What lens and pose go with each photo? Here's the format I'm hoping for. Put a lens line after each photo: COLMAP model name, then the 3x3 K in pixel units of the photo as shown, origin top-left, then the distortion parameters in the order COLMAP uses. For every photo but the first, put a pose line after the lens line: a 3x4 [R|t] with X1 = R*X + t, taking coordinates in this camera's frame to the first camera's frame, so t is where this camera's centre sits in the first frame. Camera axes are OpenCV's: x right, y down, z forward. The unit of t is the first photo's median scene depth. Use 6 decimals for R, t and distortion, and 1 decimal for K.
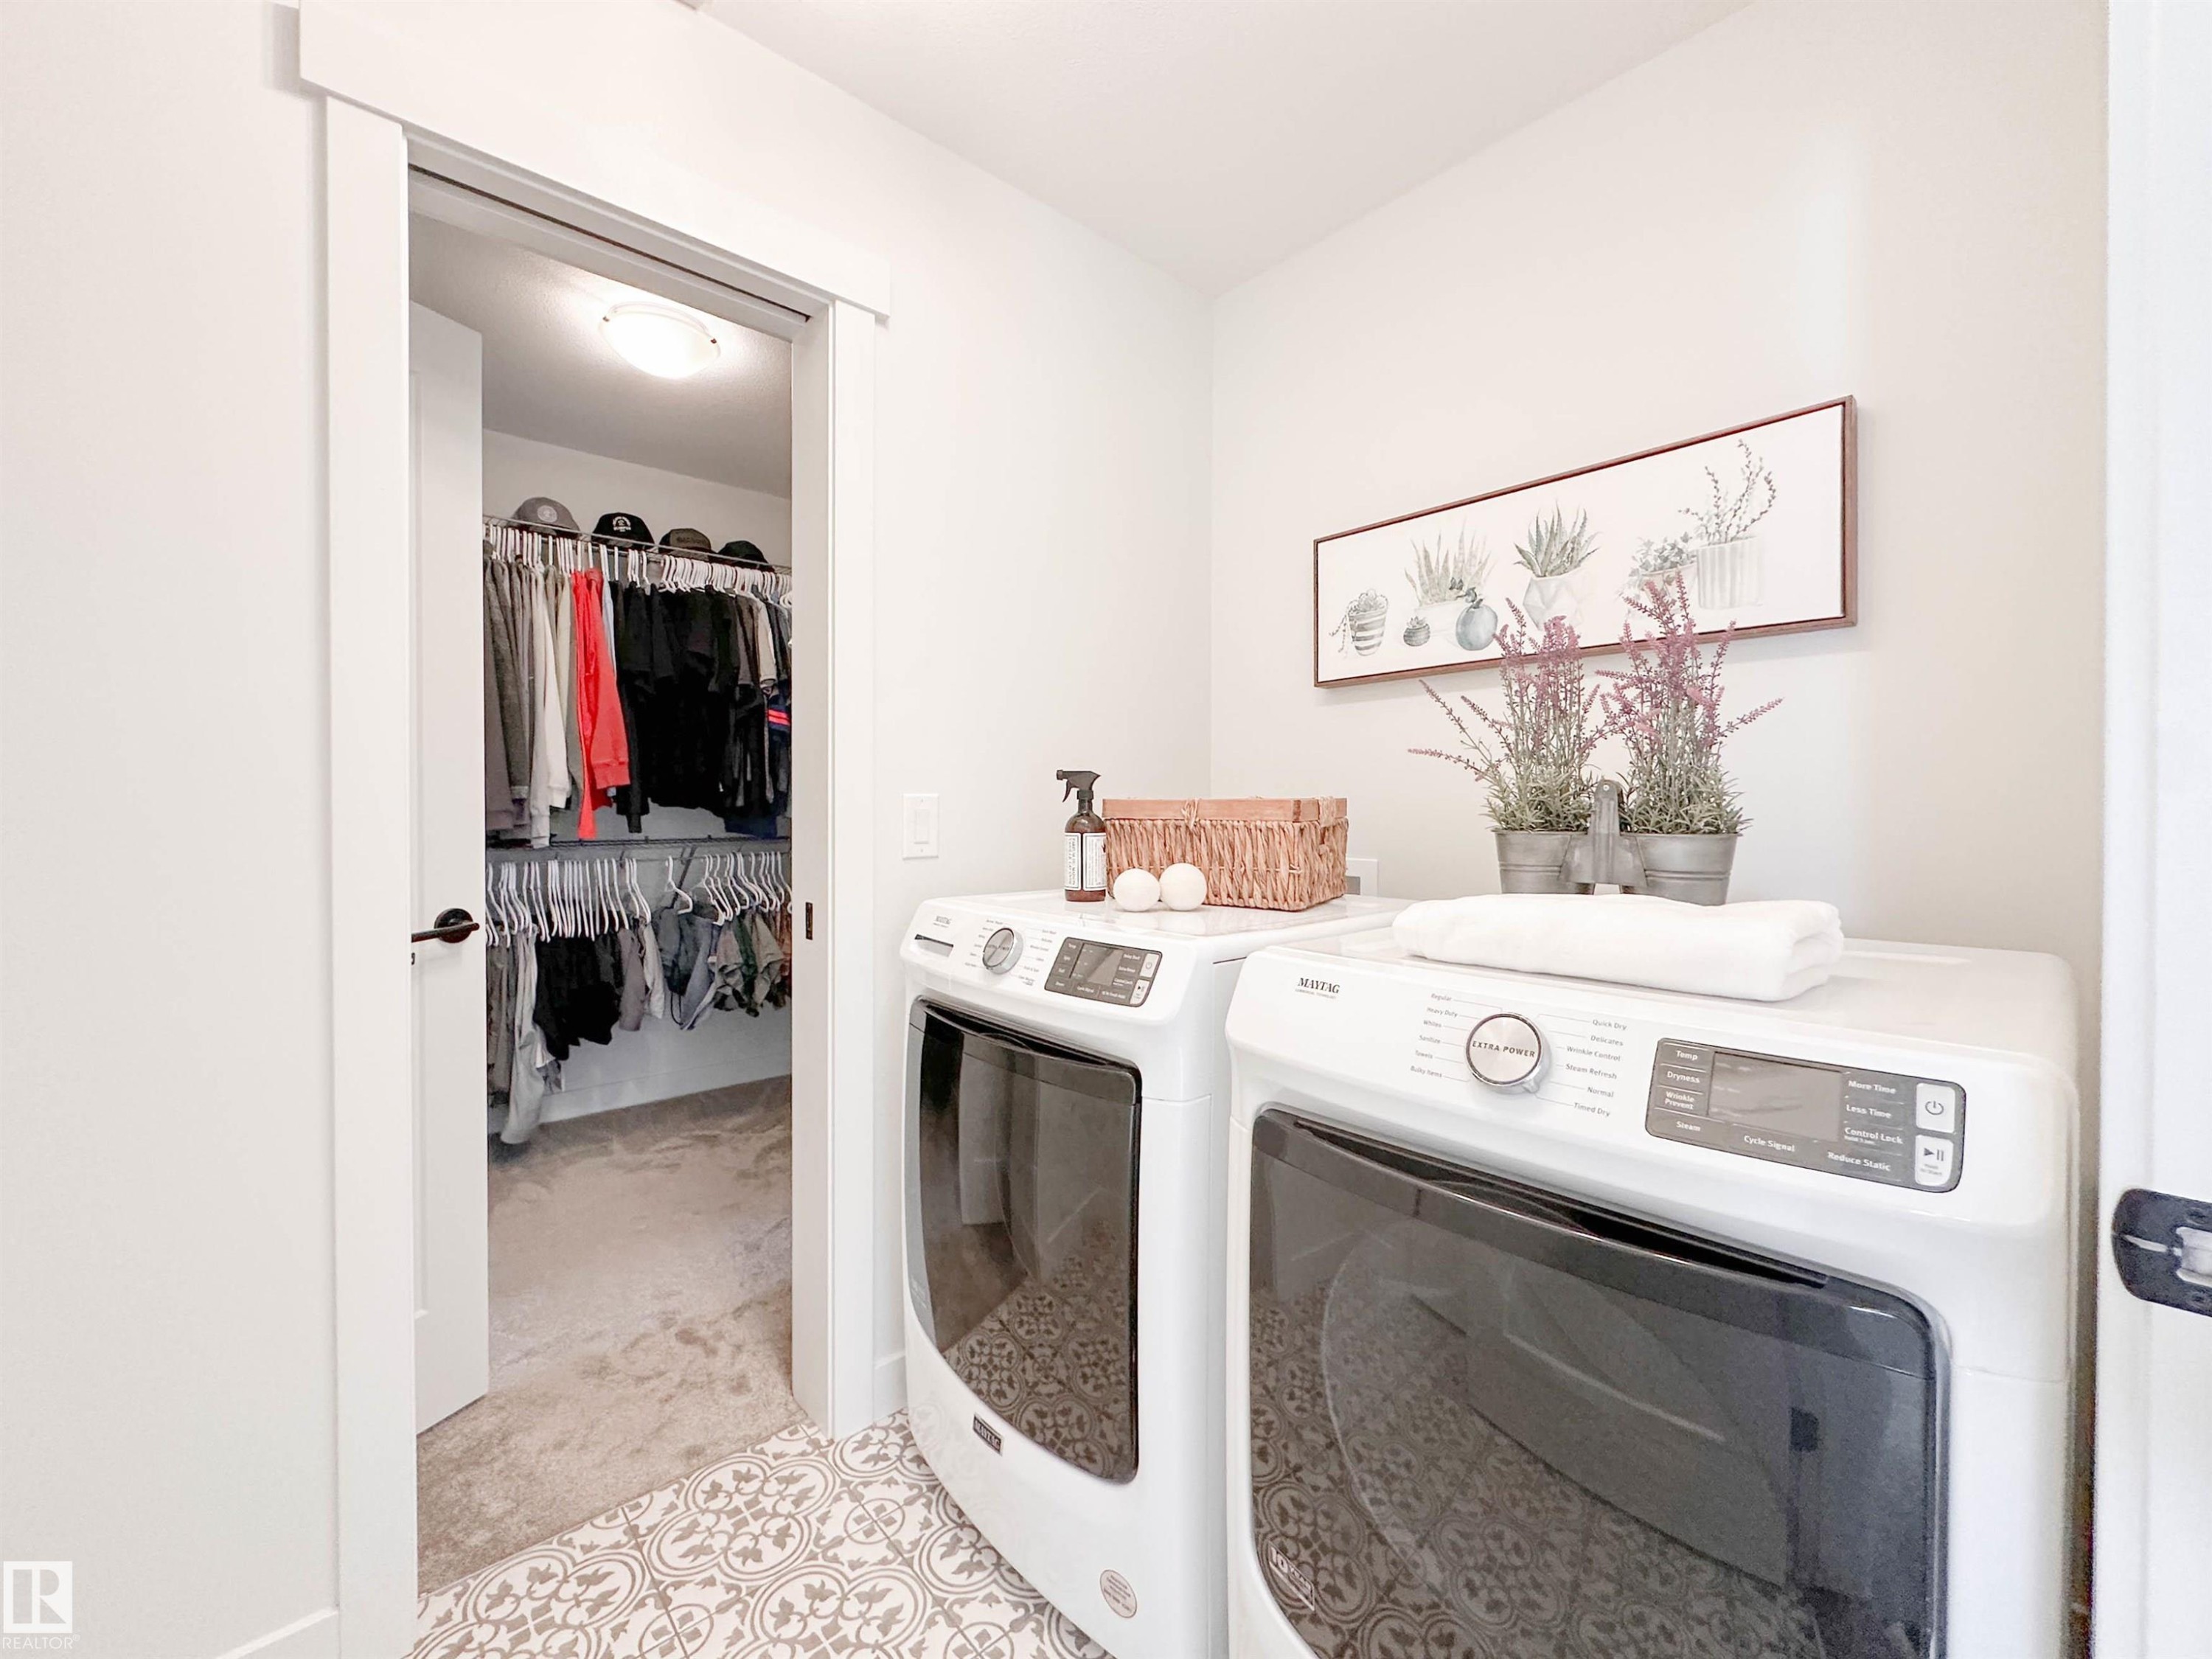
lens RADIAL K [[896.6, 0, 1098.9], [0, 896.6, 822.9], [0, 0, 1]] dist [-0.004605, 0.000735]
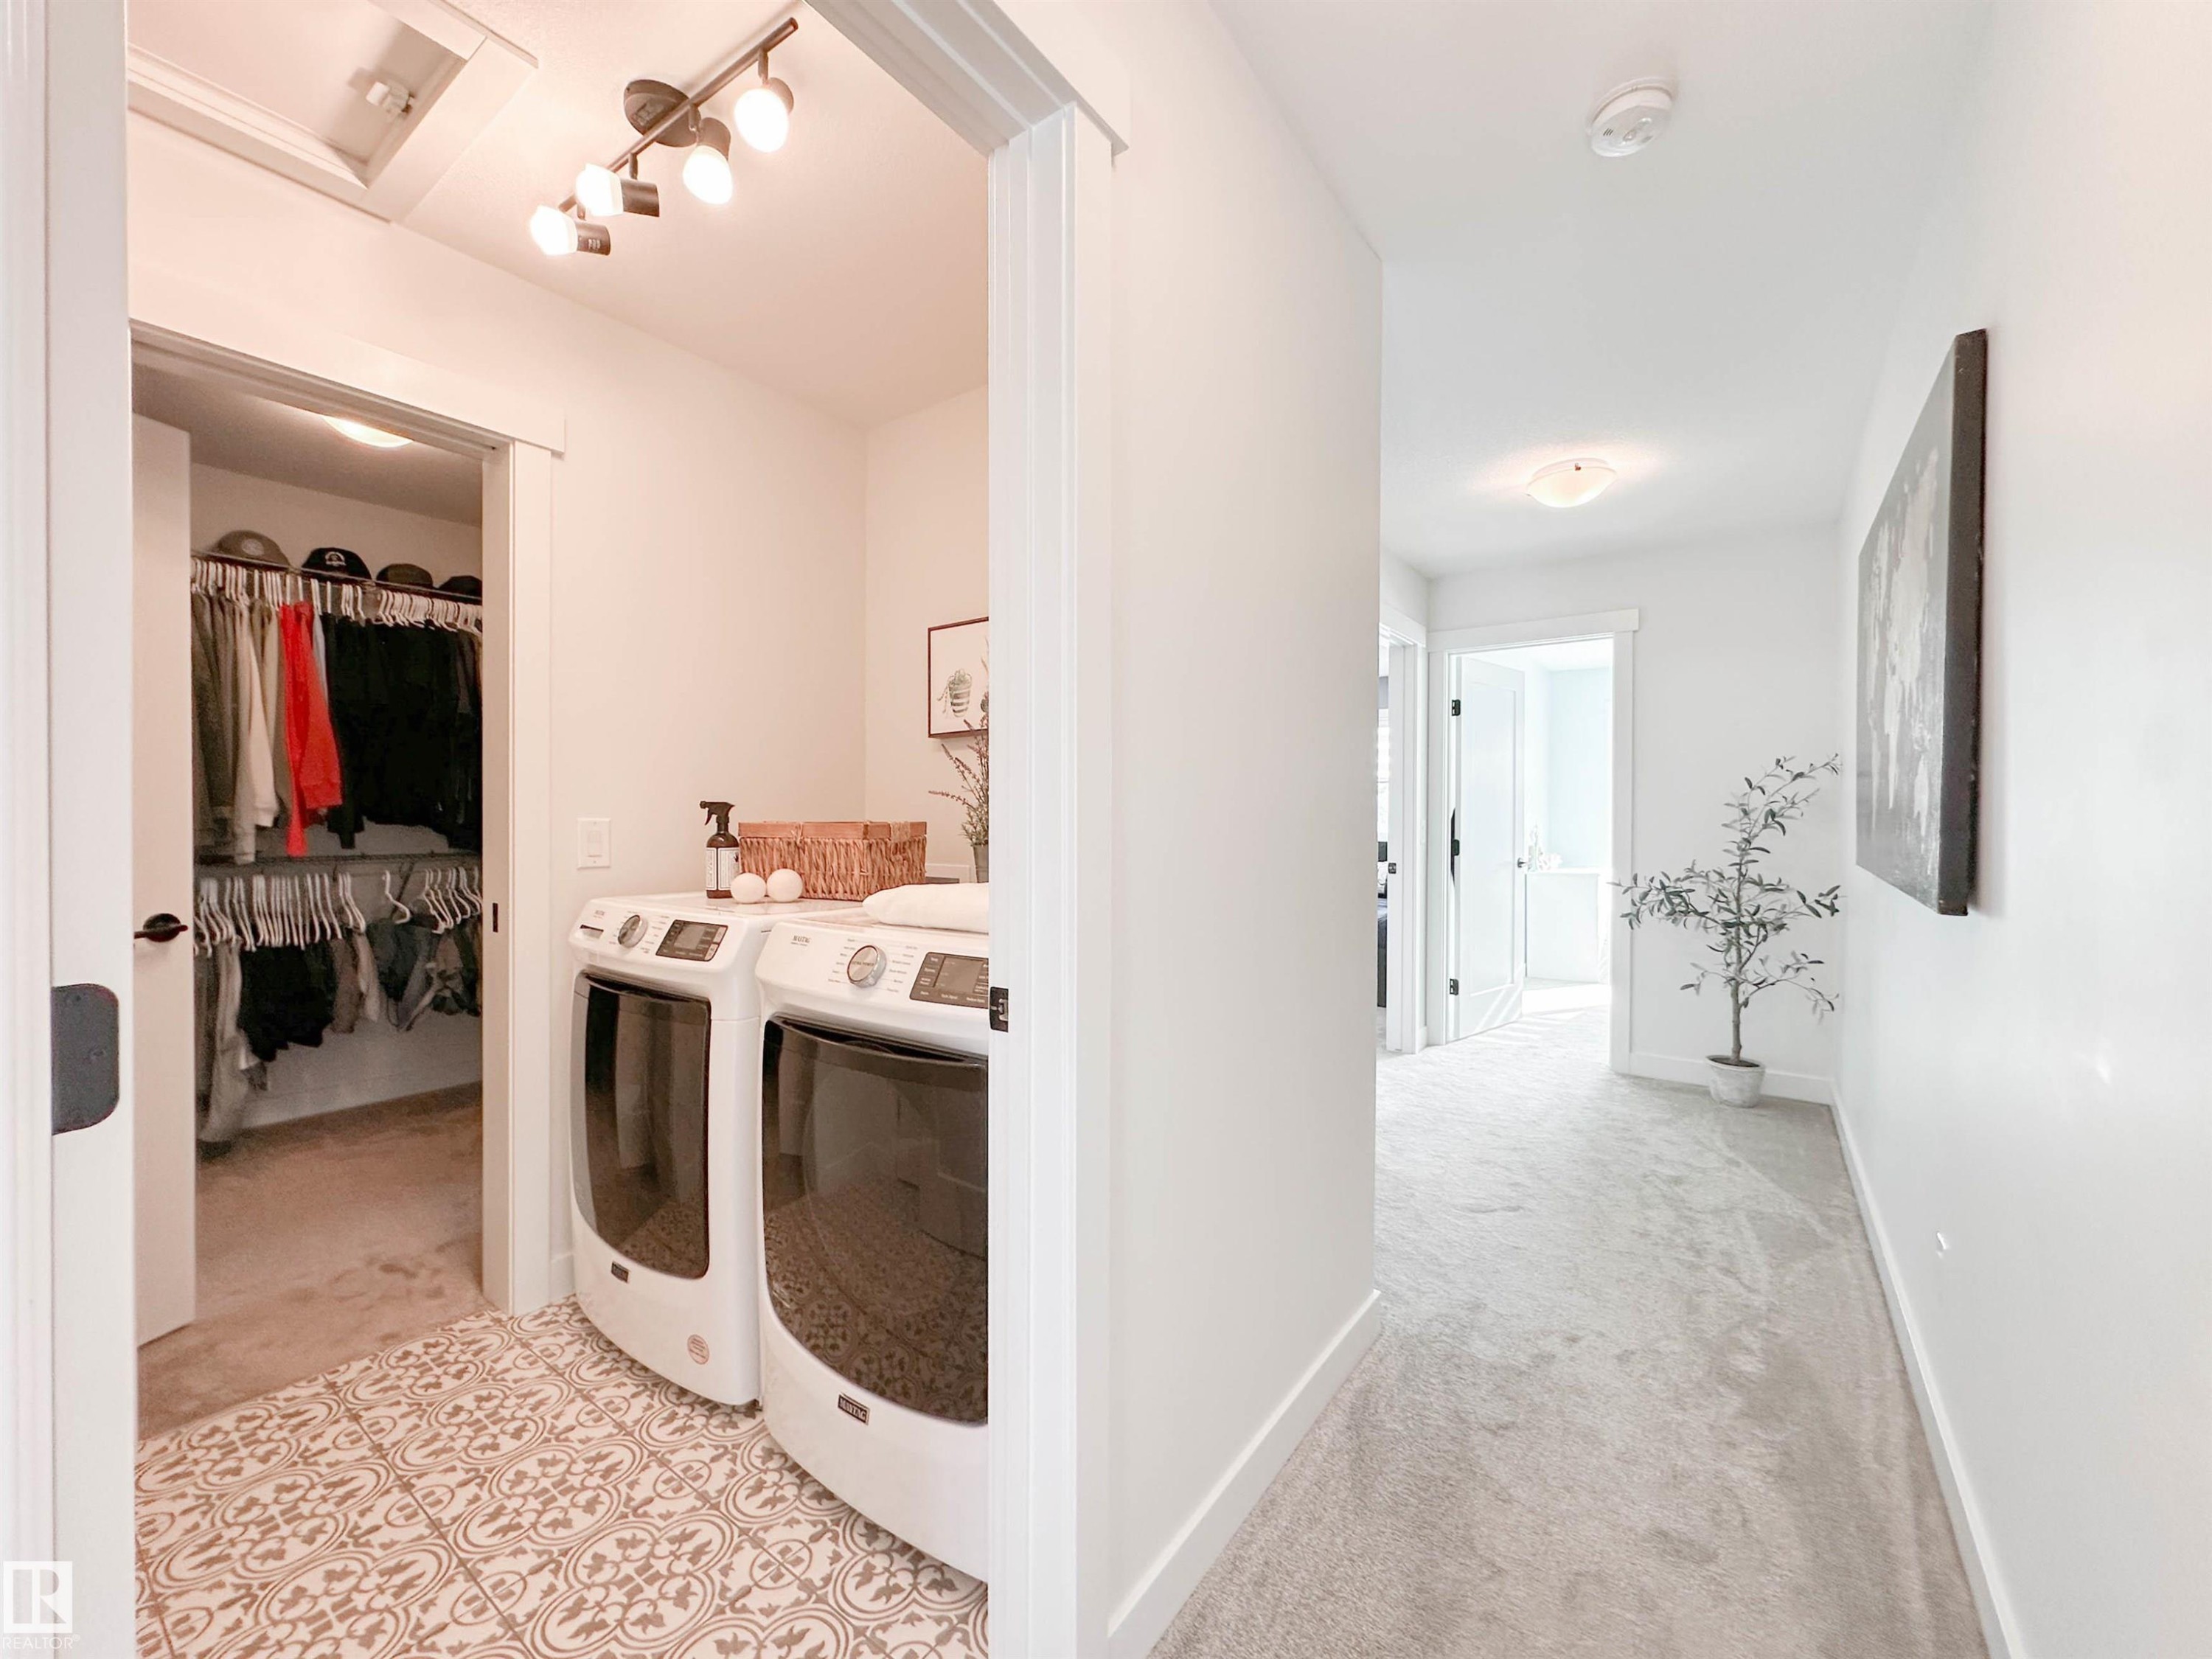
lens RADIAL K [[896.6, 0, 1114.0], [0, 896.6, 830.8], [0, 0, 1]] dist [-0.004605, 0.000735]
pose [[0.976511, -0.001691, 0.215461, 0.255920], [0.002767, 0.999985, -0.004696, -0.005992], [-0.215450, 0.005182, 0.976501, -0.424658]]
